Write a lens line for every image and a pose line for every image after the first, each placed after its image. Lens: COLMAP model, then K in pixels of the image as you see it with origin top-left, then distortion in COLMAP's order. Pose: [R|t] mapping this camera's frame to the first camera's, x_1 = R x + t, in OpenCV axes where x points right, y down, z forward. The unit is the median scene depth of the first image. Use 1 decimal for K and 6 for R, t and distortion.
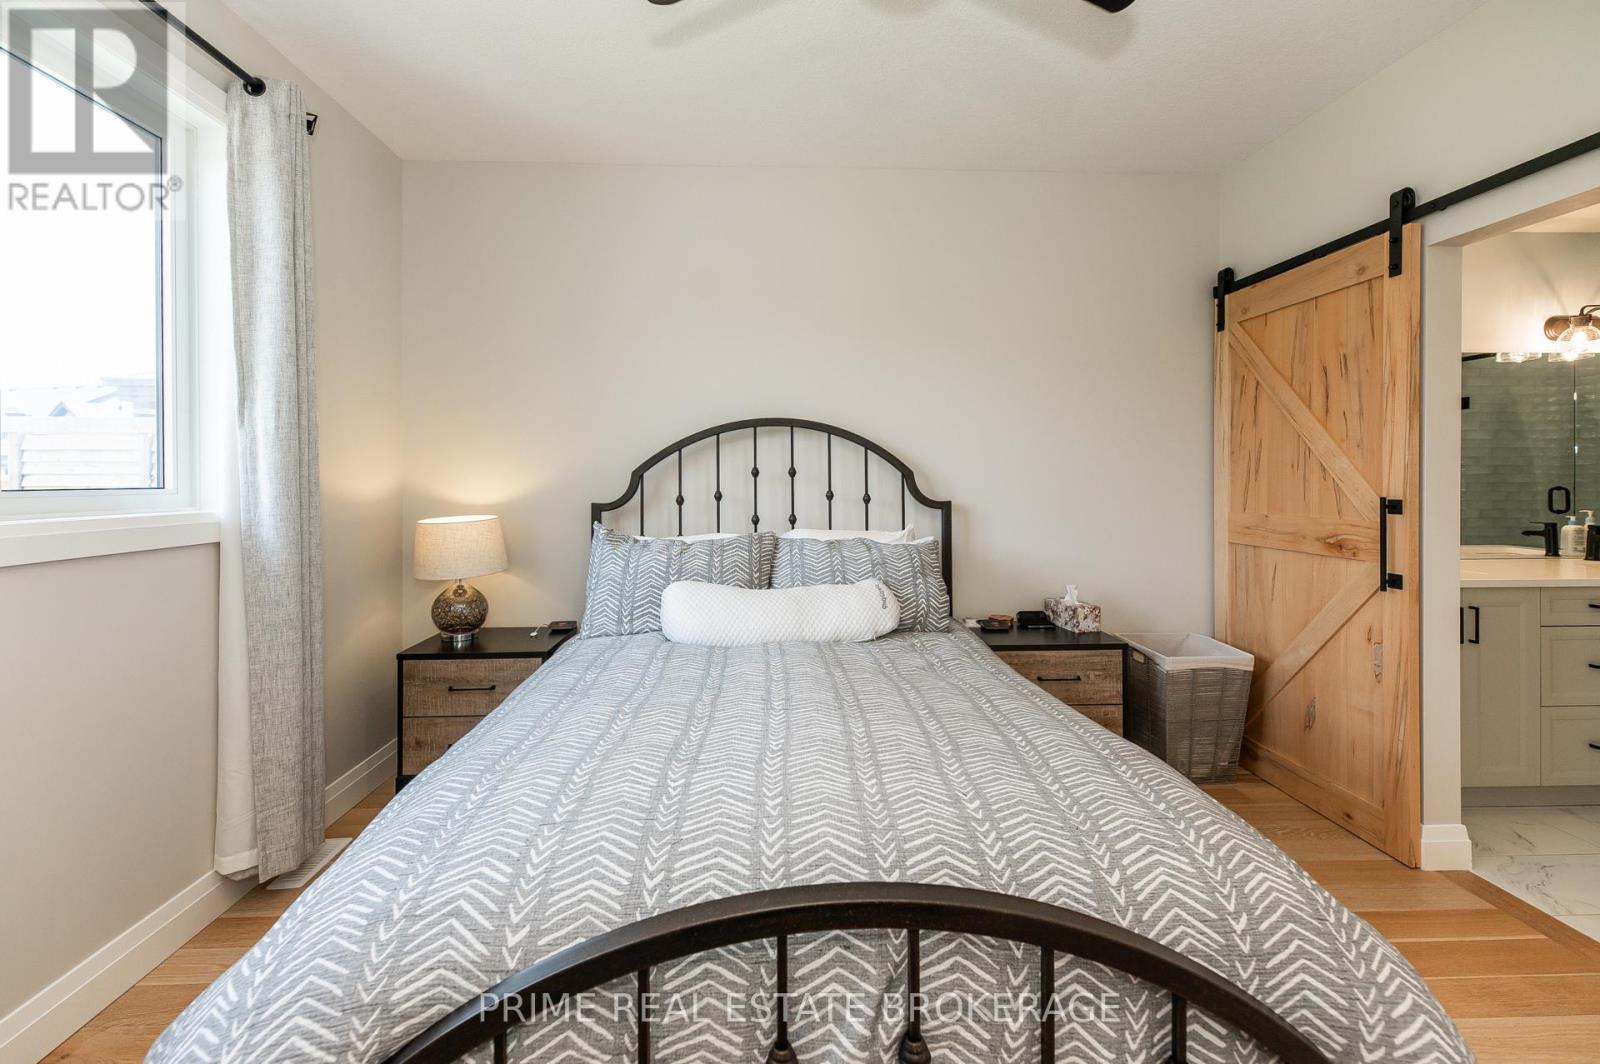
lens RADIAL K [[655.4, 0, 785.1], [0, 655.4, 480.8], [0, 0, 1]] dist [0.005967, -0.000295]
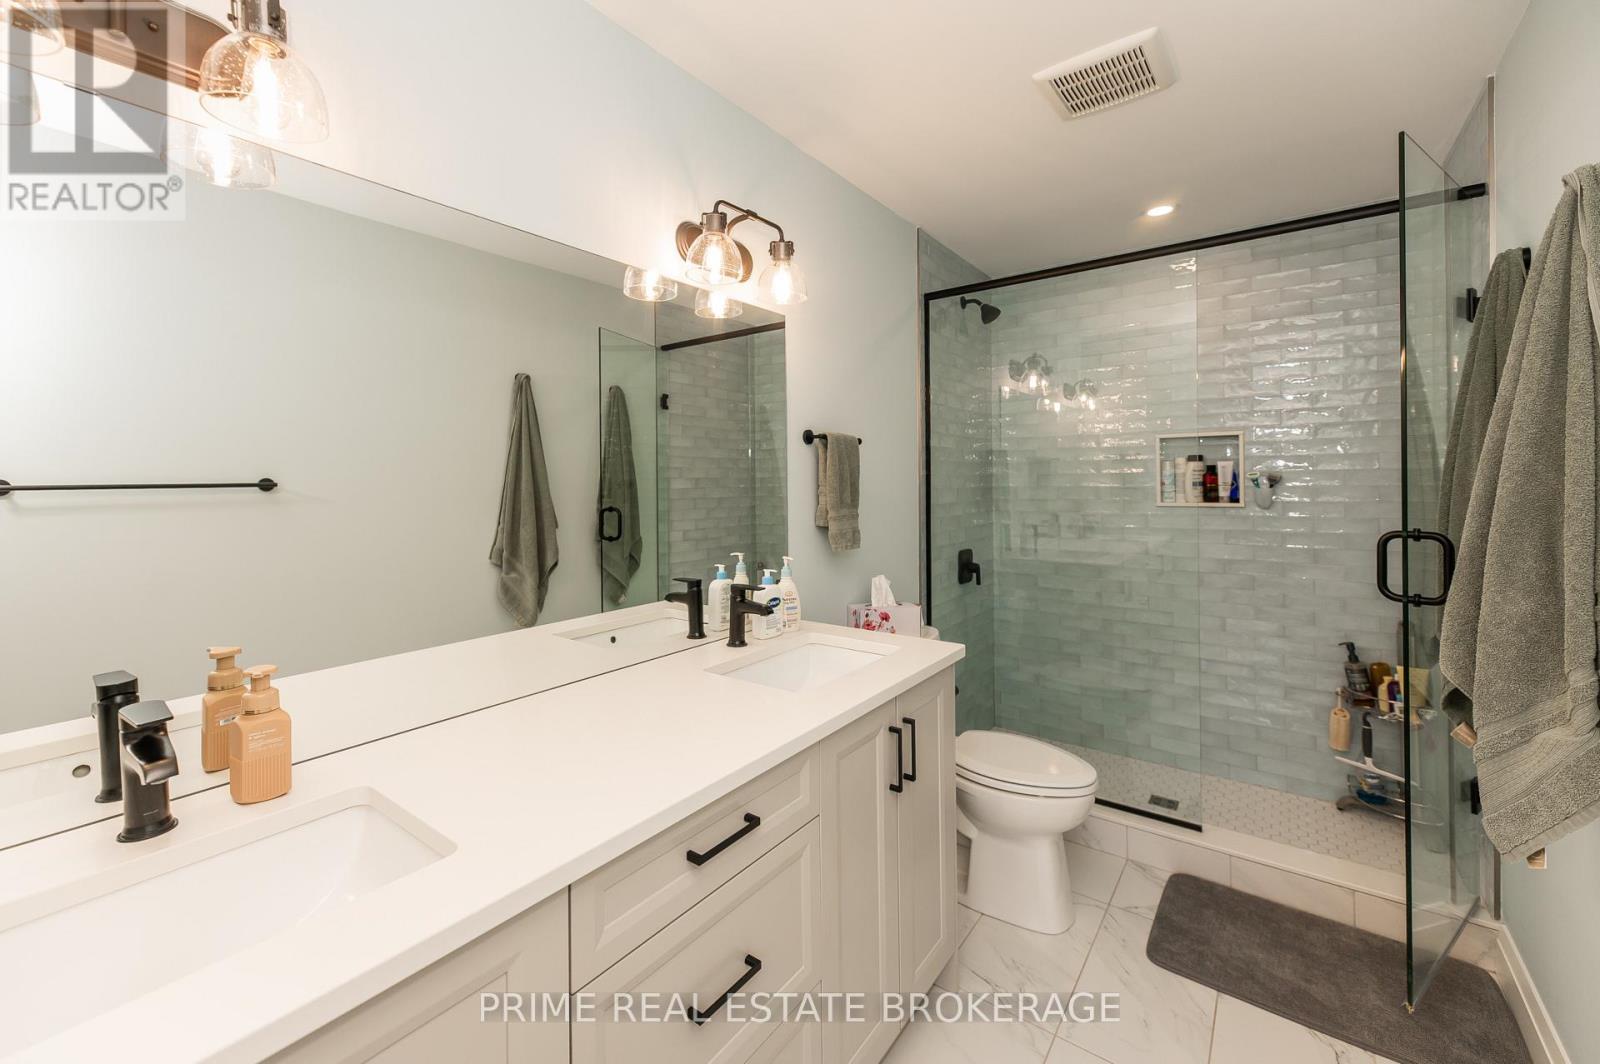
lens RADIAL K [[655.4, 0, 785.1], [0, 655.4, 480.8], [0, 0, 1]] dist [0.005967, -0.000295]
pose [[0.636463, 0.003846, 0.771298, 0.958907], [0.004955, 0.999947, -0.009075, -0.026571], [-0.771292, 0.009597, 0.636410, 0.709155]]
